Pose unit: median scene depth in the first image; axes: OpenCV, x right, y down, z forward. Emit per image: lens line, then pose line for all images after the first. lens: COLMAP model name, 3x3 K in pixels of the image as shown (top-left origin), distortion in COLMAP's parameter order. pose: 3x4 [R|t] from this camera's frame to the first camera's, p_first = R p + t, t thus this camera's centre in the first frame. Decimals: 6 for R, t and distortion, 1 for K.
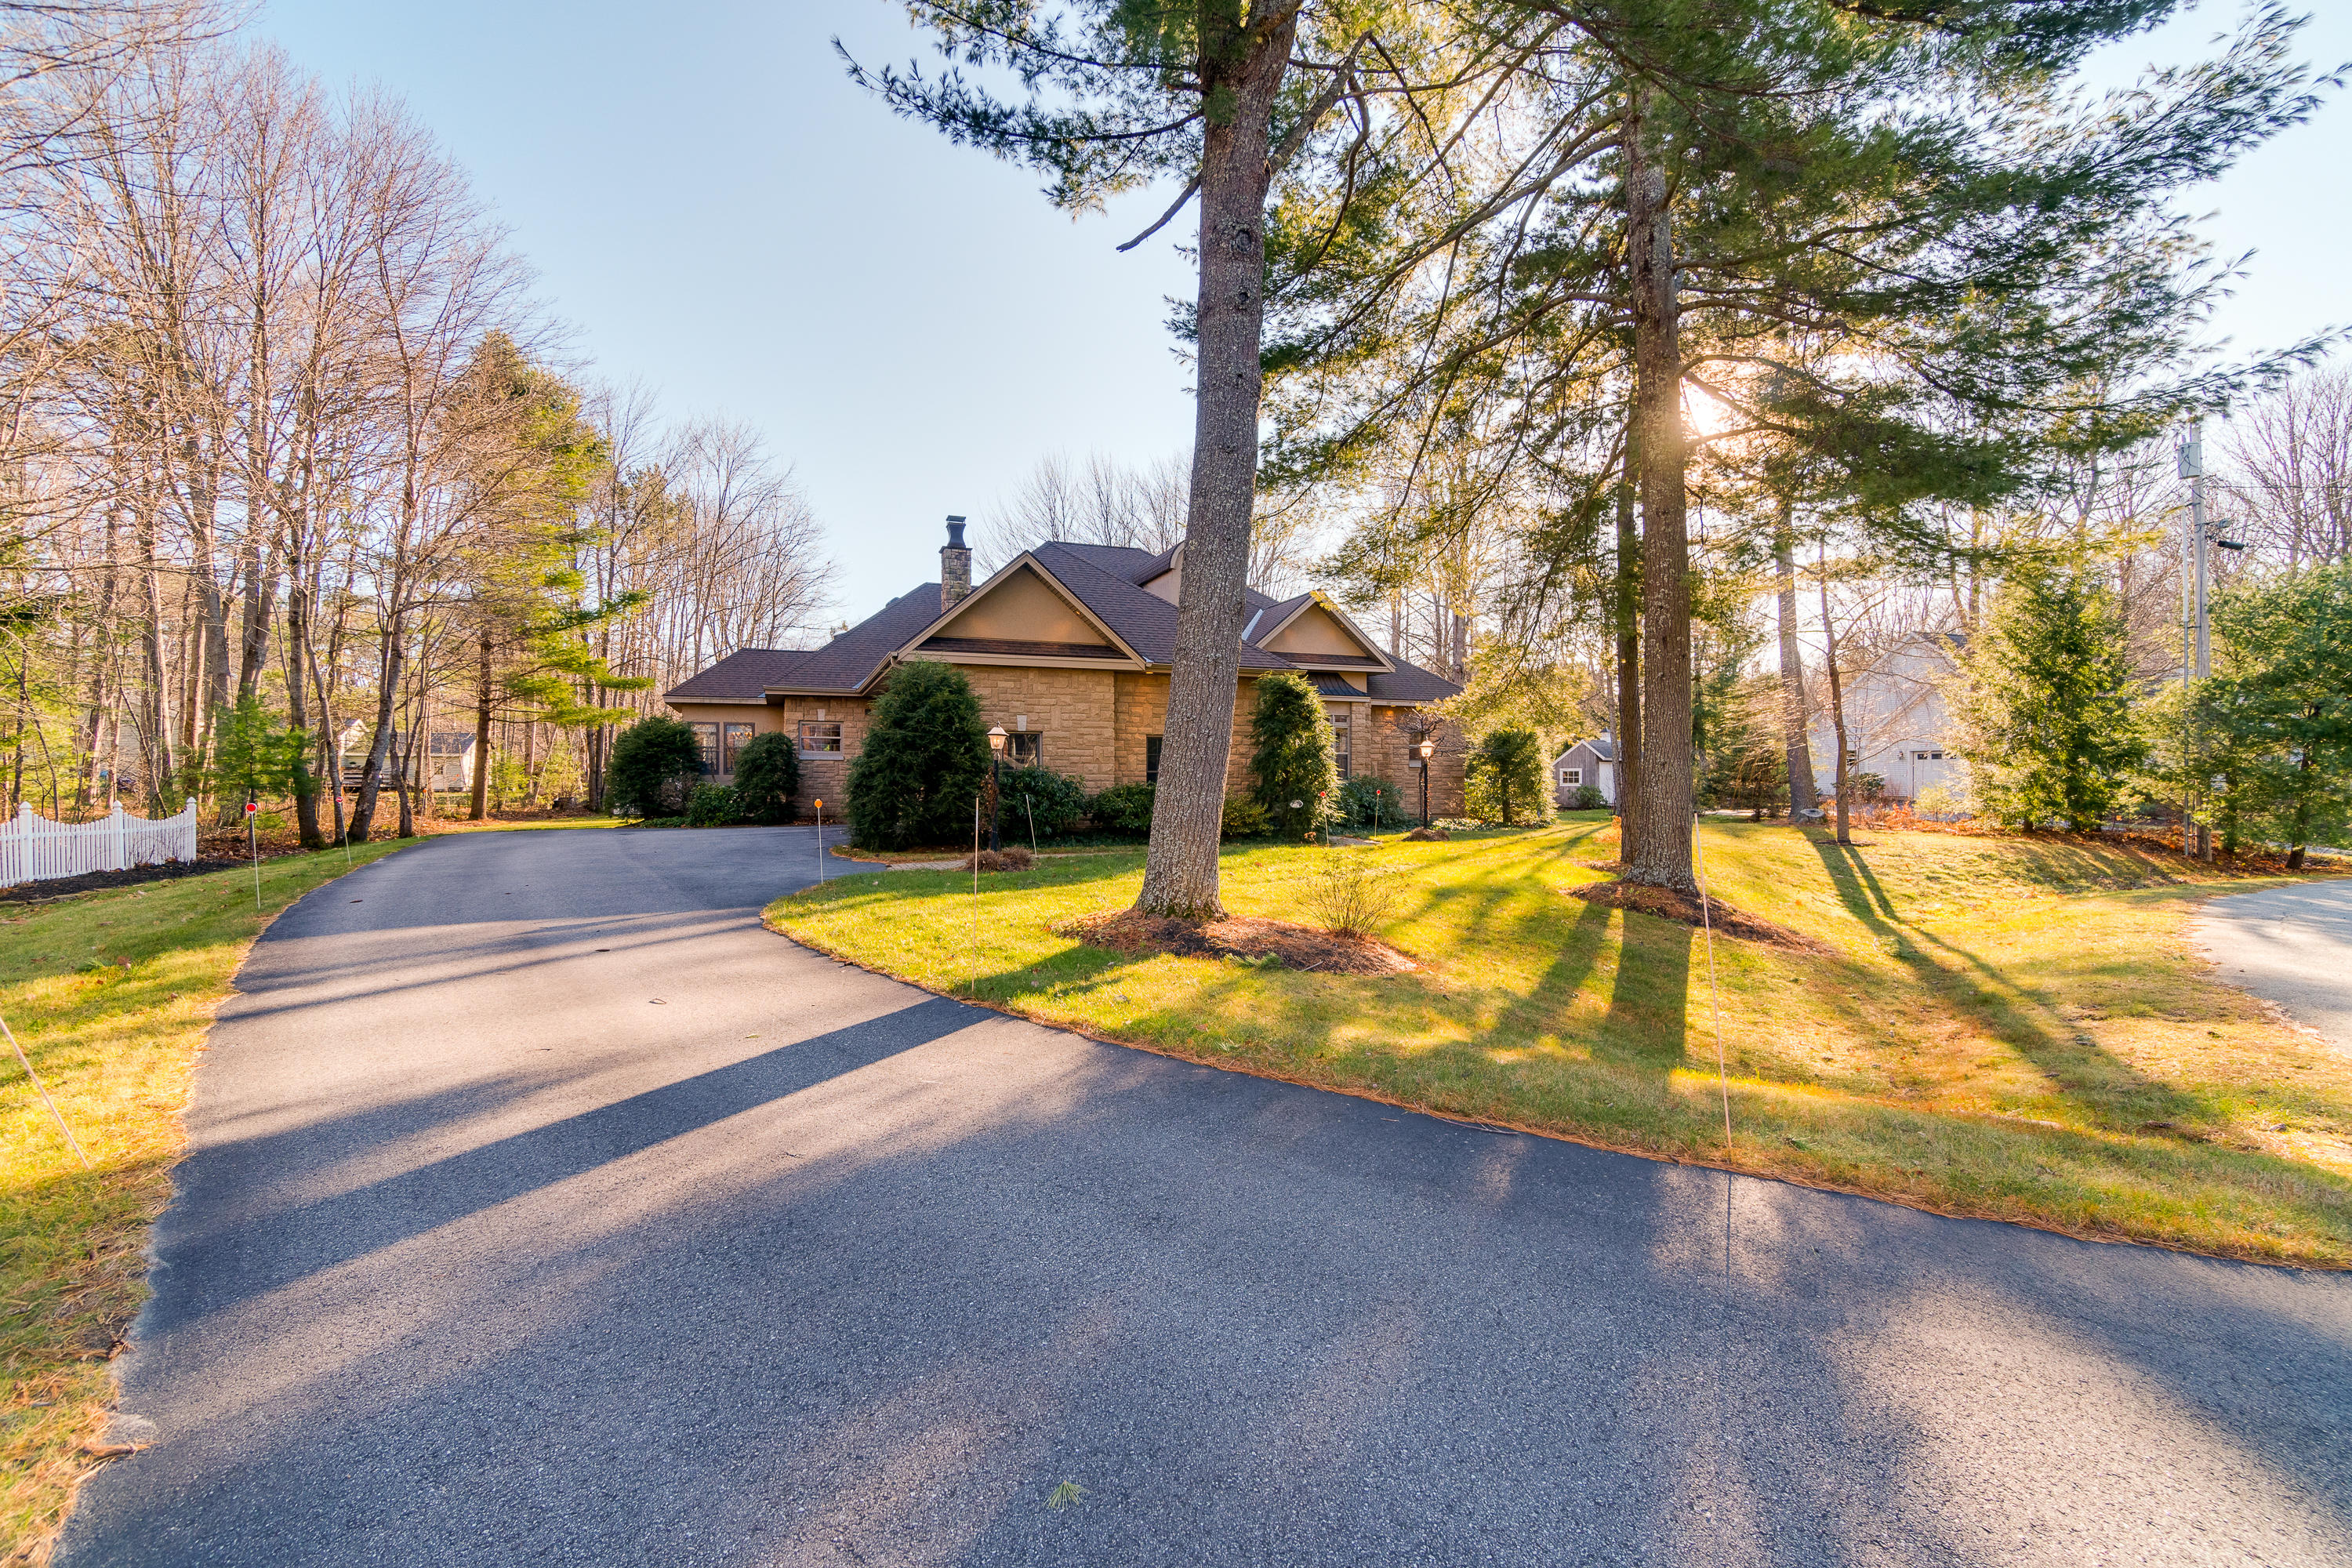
lens RADIAL K [[1017.2, 0, 1160.3], [0, 1017.2, 780.8], [0, 0, 1]] dist [-0.006249, 0.000280]
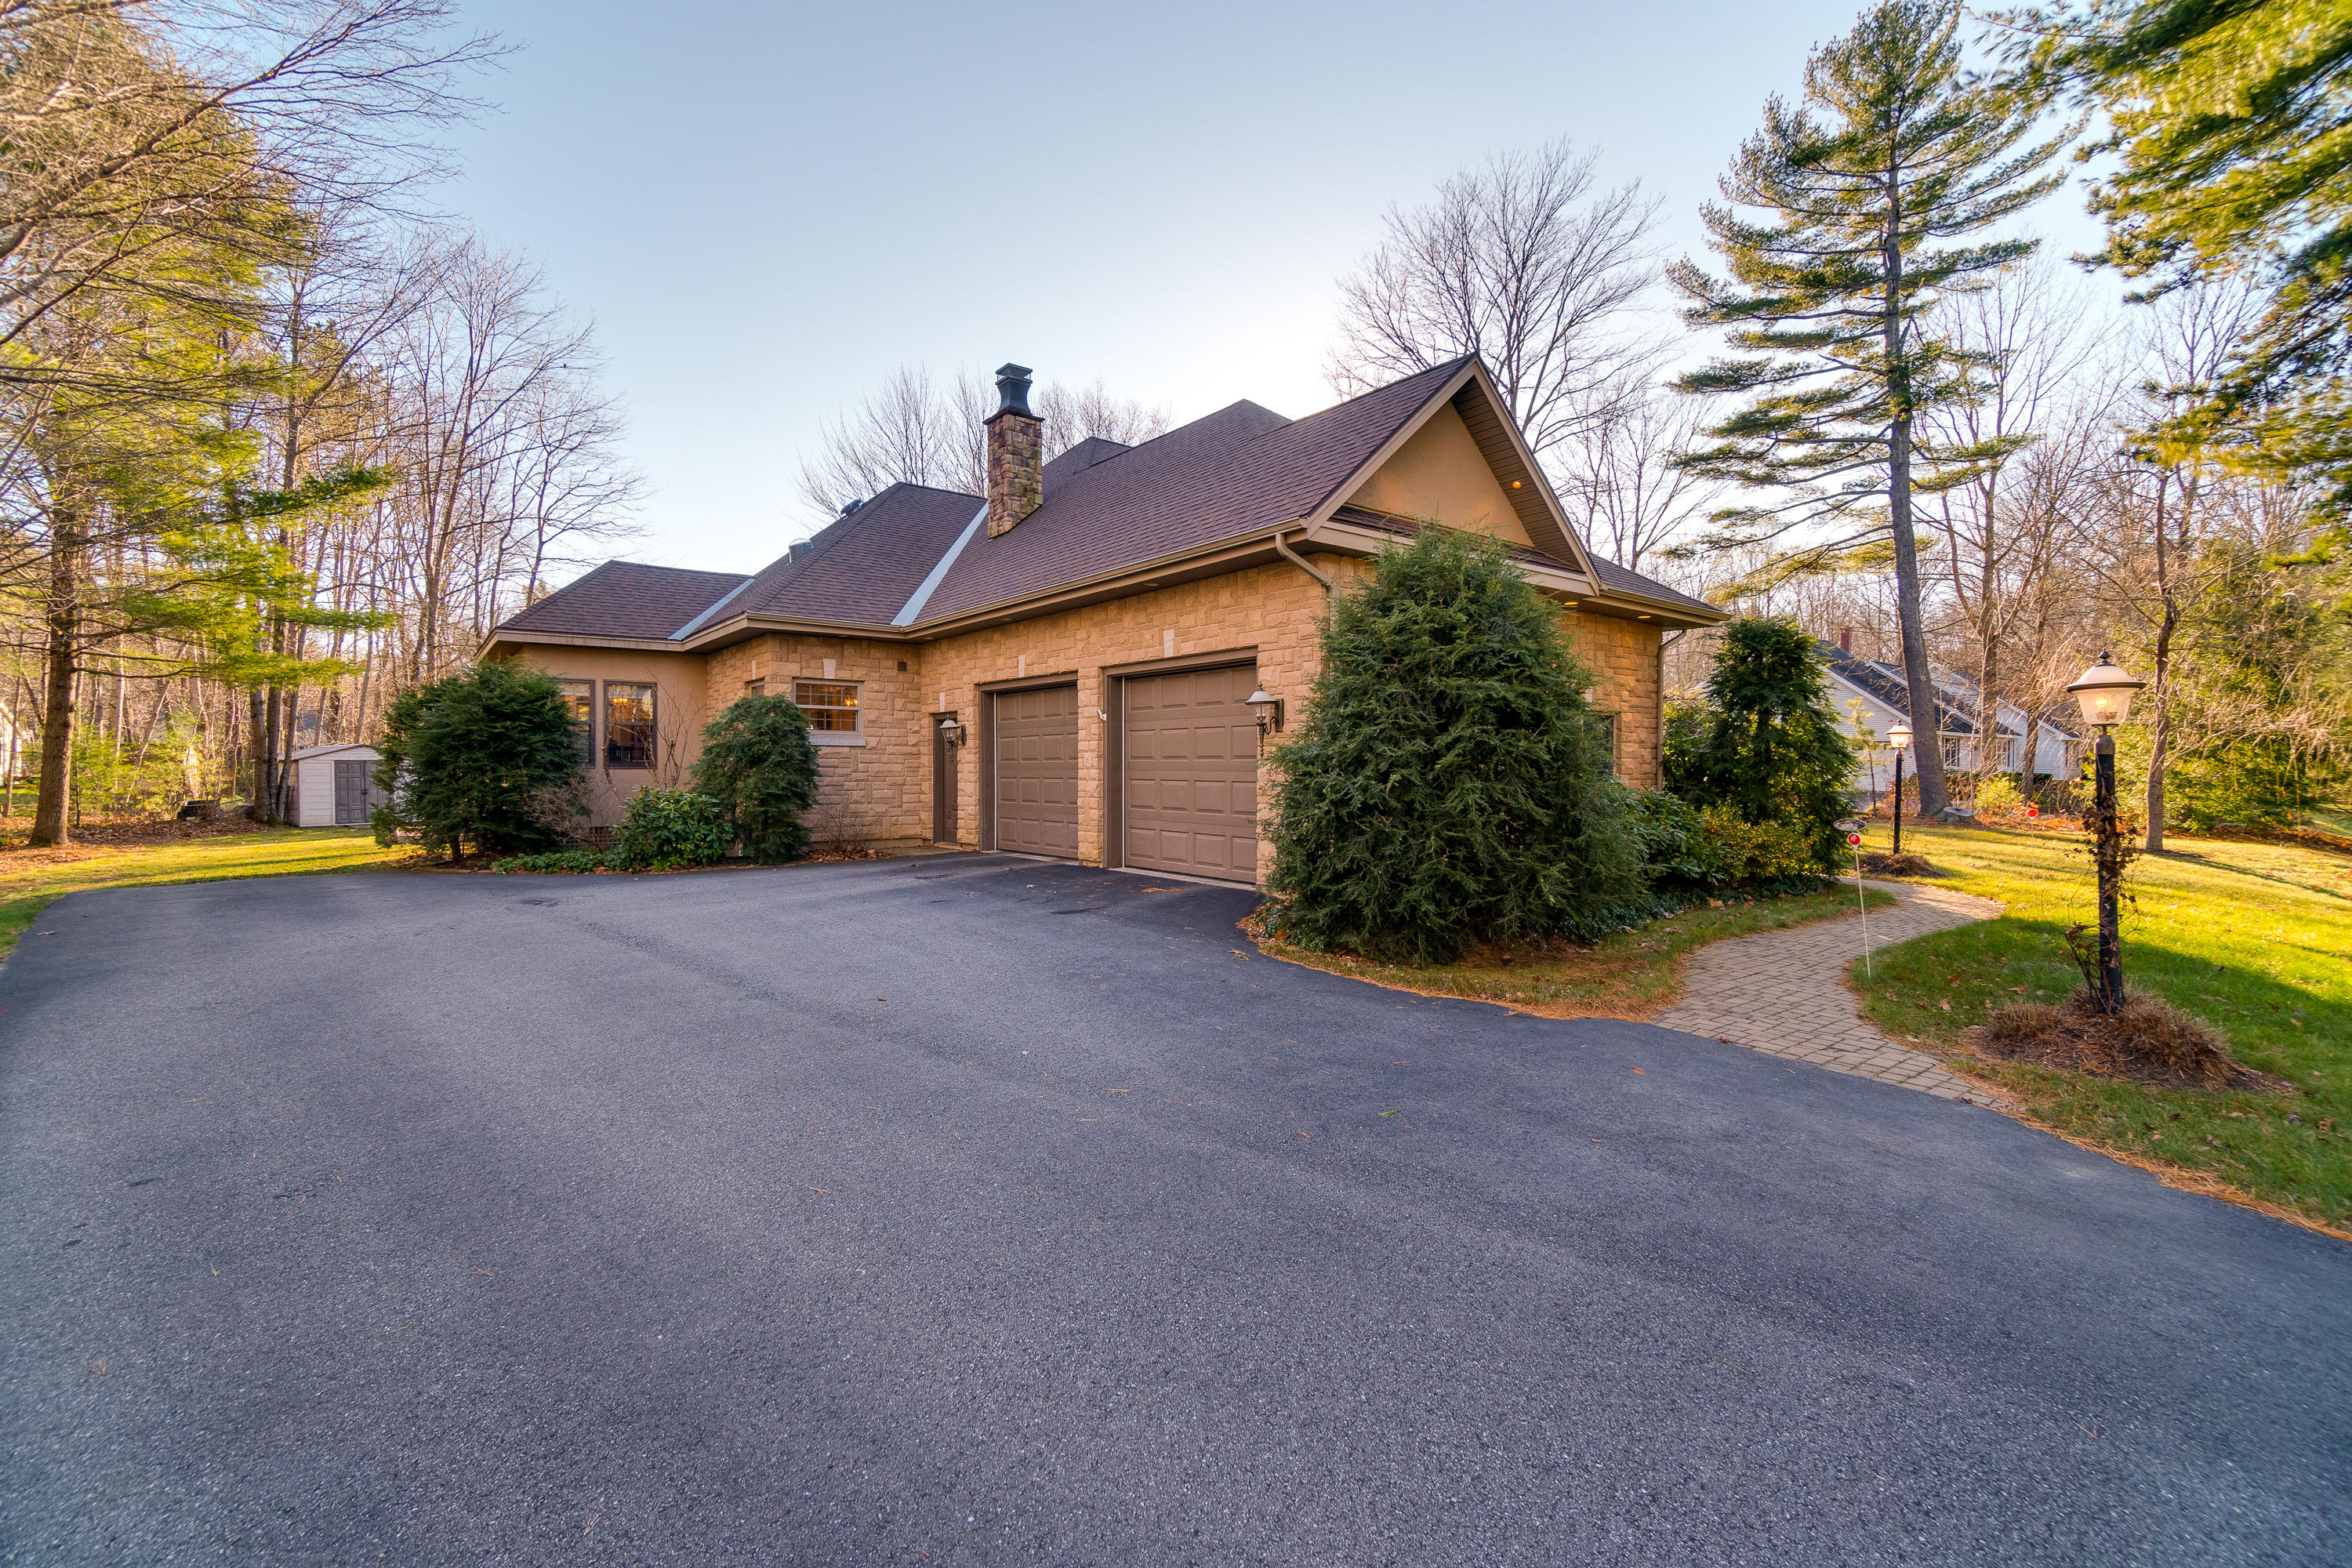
lens RADIAL K [[1017.2, 0, 1160.3], [0, 1017.2, 780.8], [0, 0, 1]] dist [-0.006249, 0.000280]
pose [[0.963184, 0.002859, 0.268827, -0.234964], [-0.003675, 0.999990, 0.002533, -0.002164], [-0.268817, -0.003428, 0.963185, 0.300872]]
